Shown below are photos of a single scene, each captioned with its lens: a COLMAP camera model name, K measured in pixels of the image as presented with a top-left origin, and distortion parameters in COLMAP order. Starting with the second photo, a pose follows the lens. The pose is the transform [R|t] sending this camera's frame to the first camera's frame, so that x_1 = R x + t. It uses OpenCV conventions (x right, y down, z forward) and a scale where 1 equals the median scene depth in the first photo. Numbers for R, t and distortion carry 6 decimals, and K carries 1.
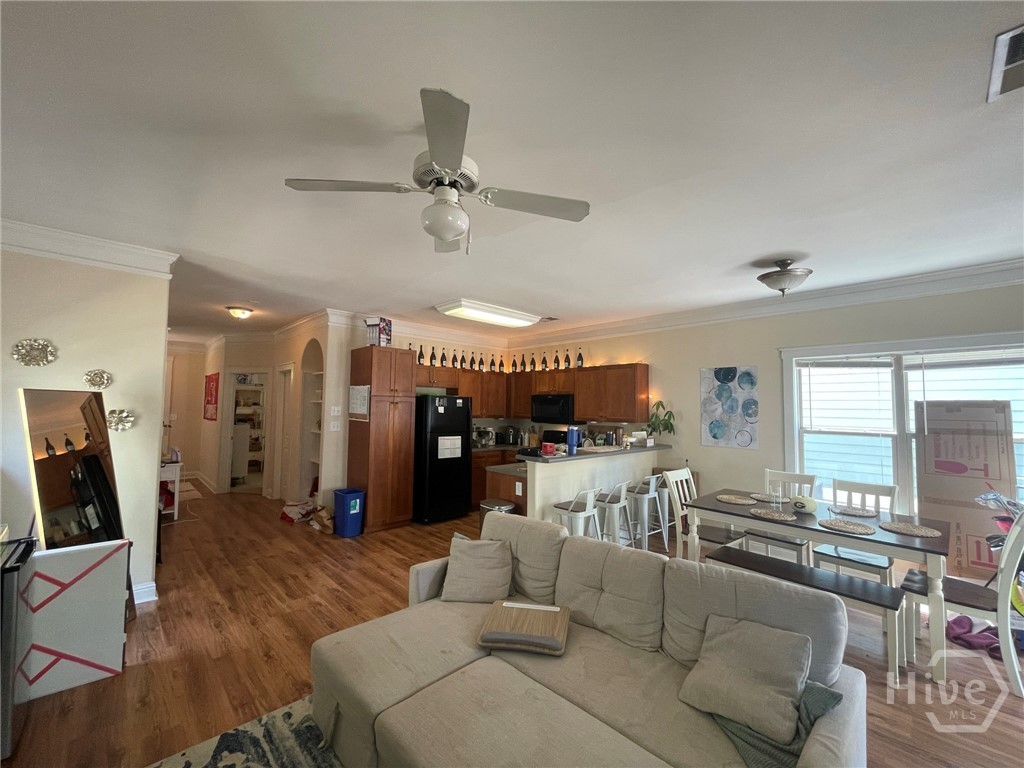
lens RADIAL K [[411.6, 0, 512.0], [0, 411.6, 384.0], [0, 0, 1]] dist [-0.000142, 0.000092]
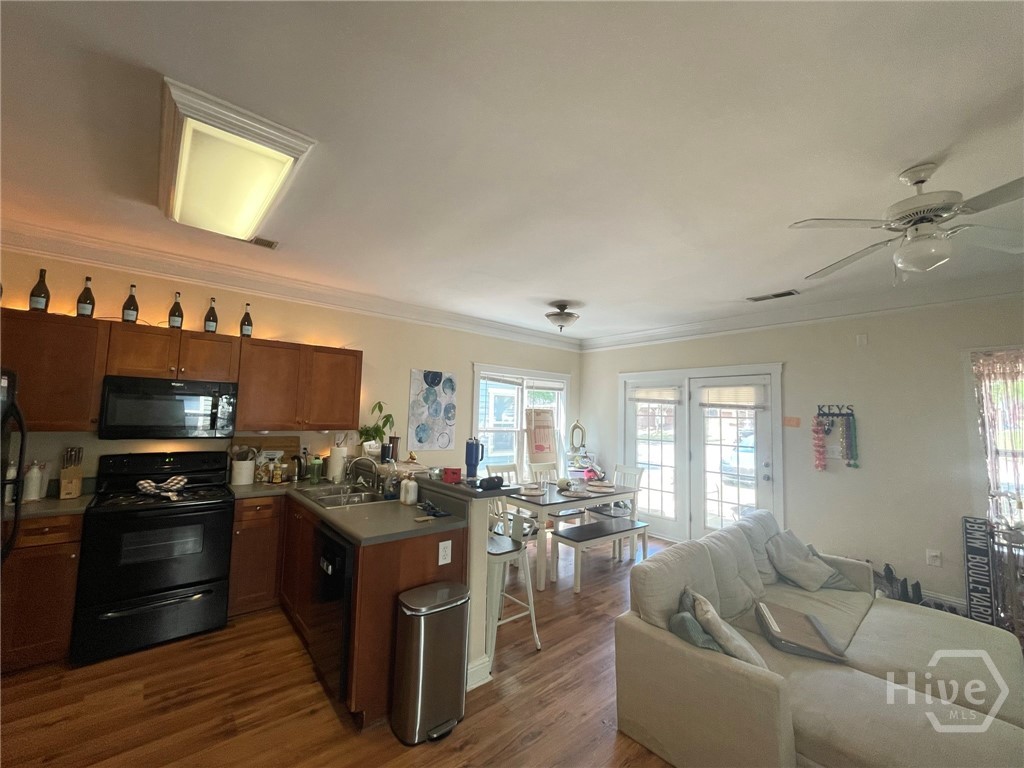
lens RADIAL K [[411.6, 0, 512.0], [0, 411.6, 384.0], [0, 0, 1]] dist [-0.000142, 0.000092]
pose [[0.042678, 0.070129, 0.996625, -0.494443], [-0.078637, 0.994675, -0.066624, 0.044458], [-0.995989, -0.075528, 0.047966, 0.779807]]
